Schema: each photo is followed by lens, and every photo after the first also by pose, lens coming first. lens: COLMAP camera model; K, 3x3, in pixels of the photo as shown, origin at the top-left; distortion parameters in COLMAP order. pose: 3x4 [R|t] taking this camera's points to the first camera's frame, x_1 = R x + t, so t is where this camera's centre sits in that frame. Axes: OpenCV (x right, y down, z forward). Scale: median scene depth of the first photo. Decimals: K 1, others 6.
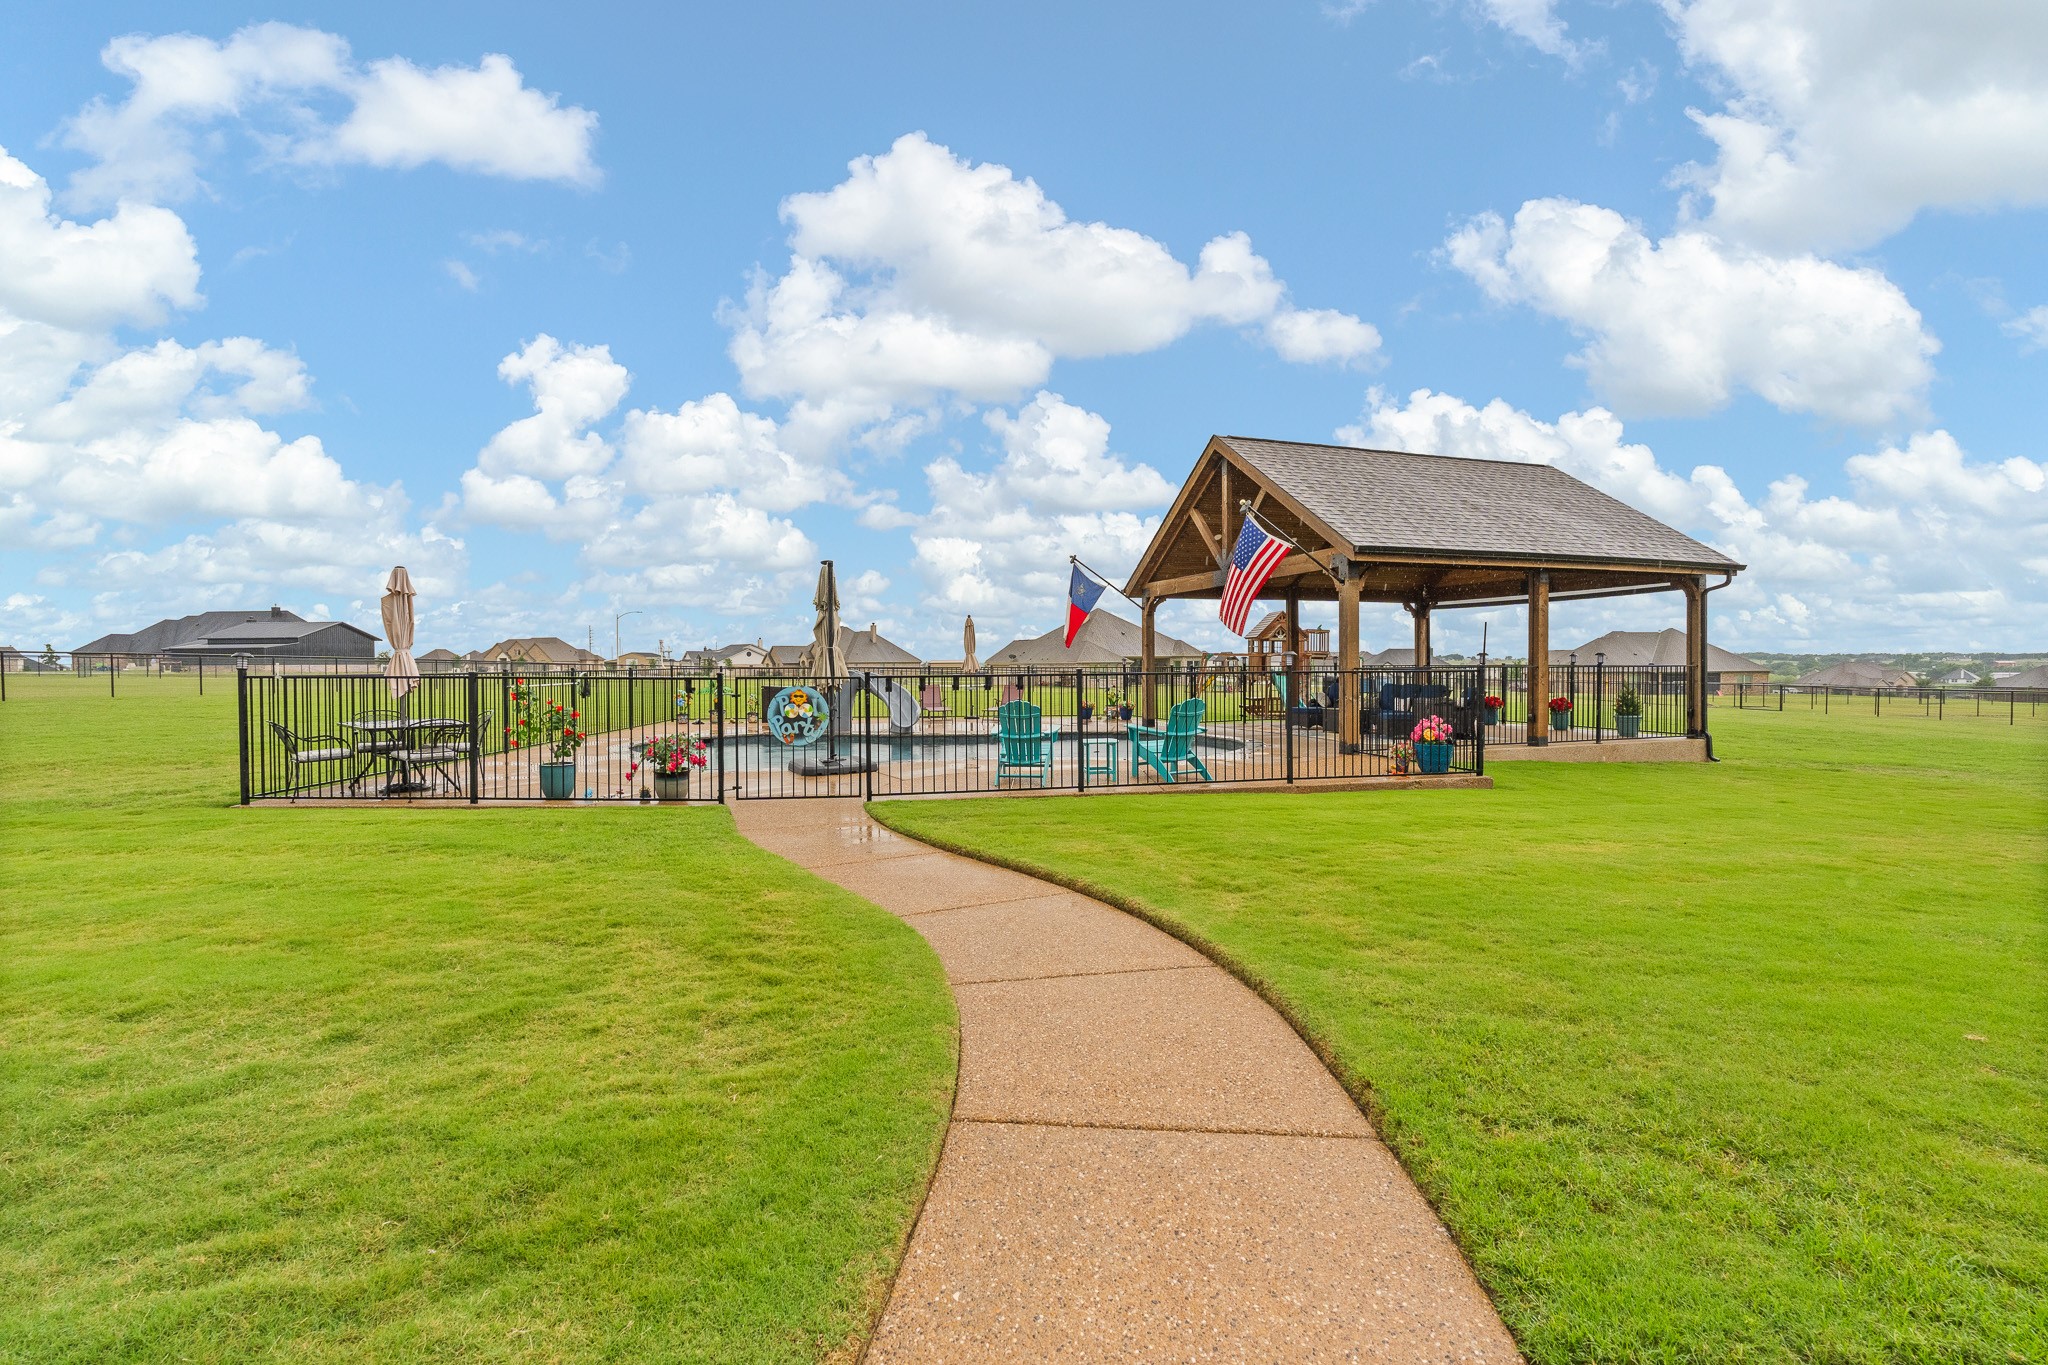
lens RADIAL K [[910.6, 0, 1024.0], [0, 910.6, 682.5], [0, 0, 1]] dist [-0.005083, -0.000510]
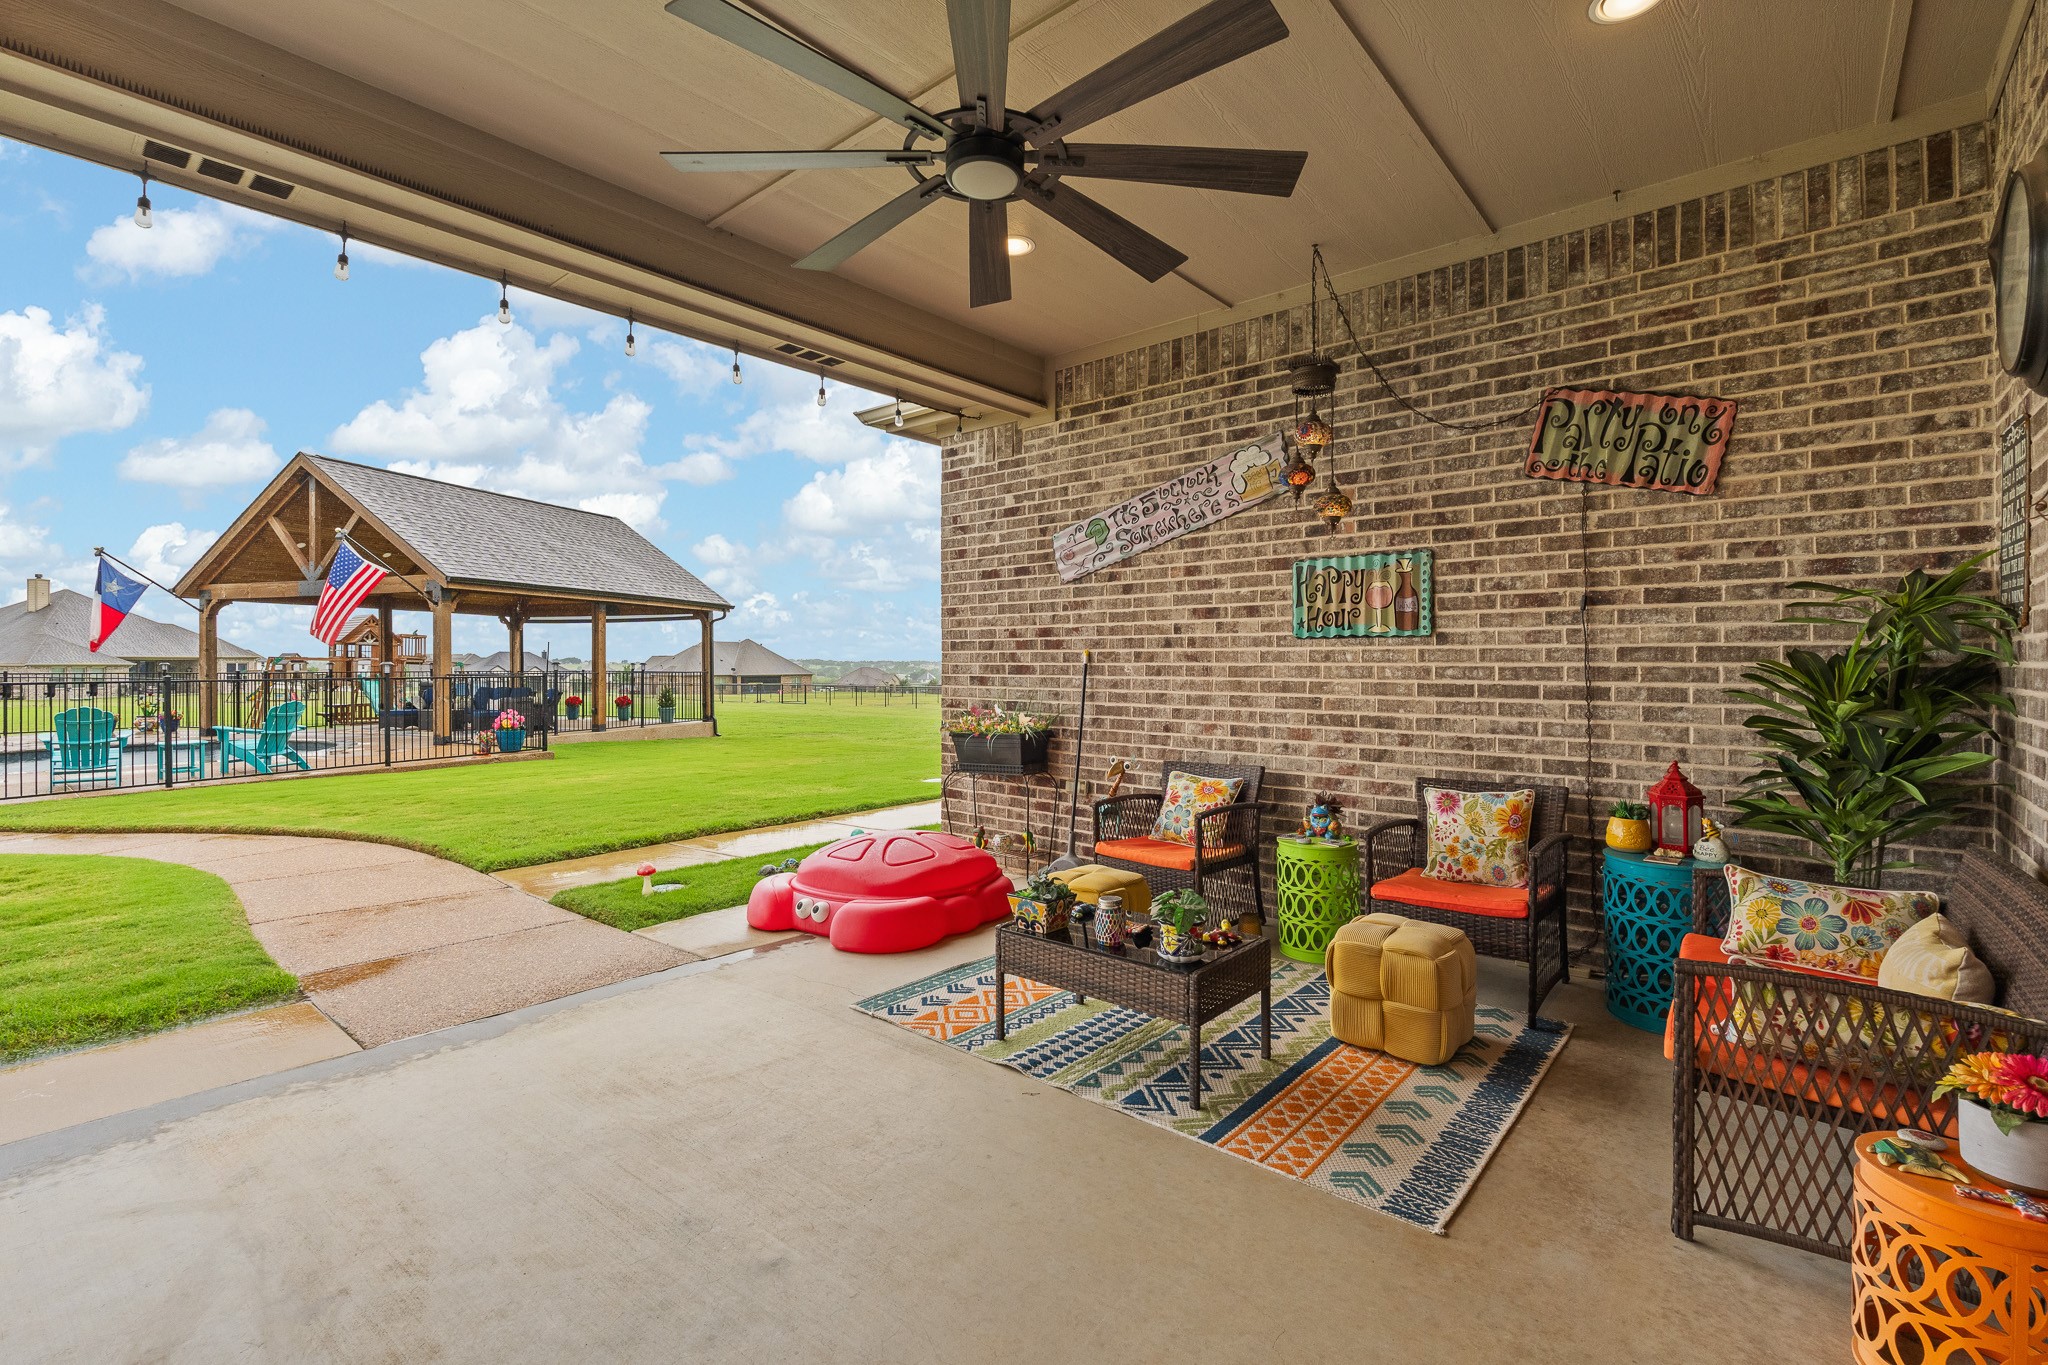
lens RADIAL K [[912.2, 0, 1030.3], [0, 912.2, 665.9], [0, 0, 1]] dist [-0.012366, 0.000039]
pose [[0.614396, 0.003868, 0.788988, -0.094559], [0.013856, 0.999781, -0.015691, 0.001937], [-0.788876, 0.020573, 0.614208, -0.294555]]
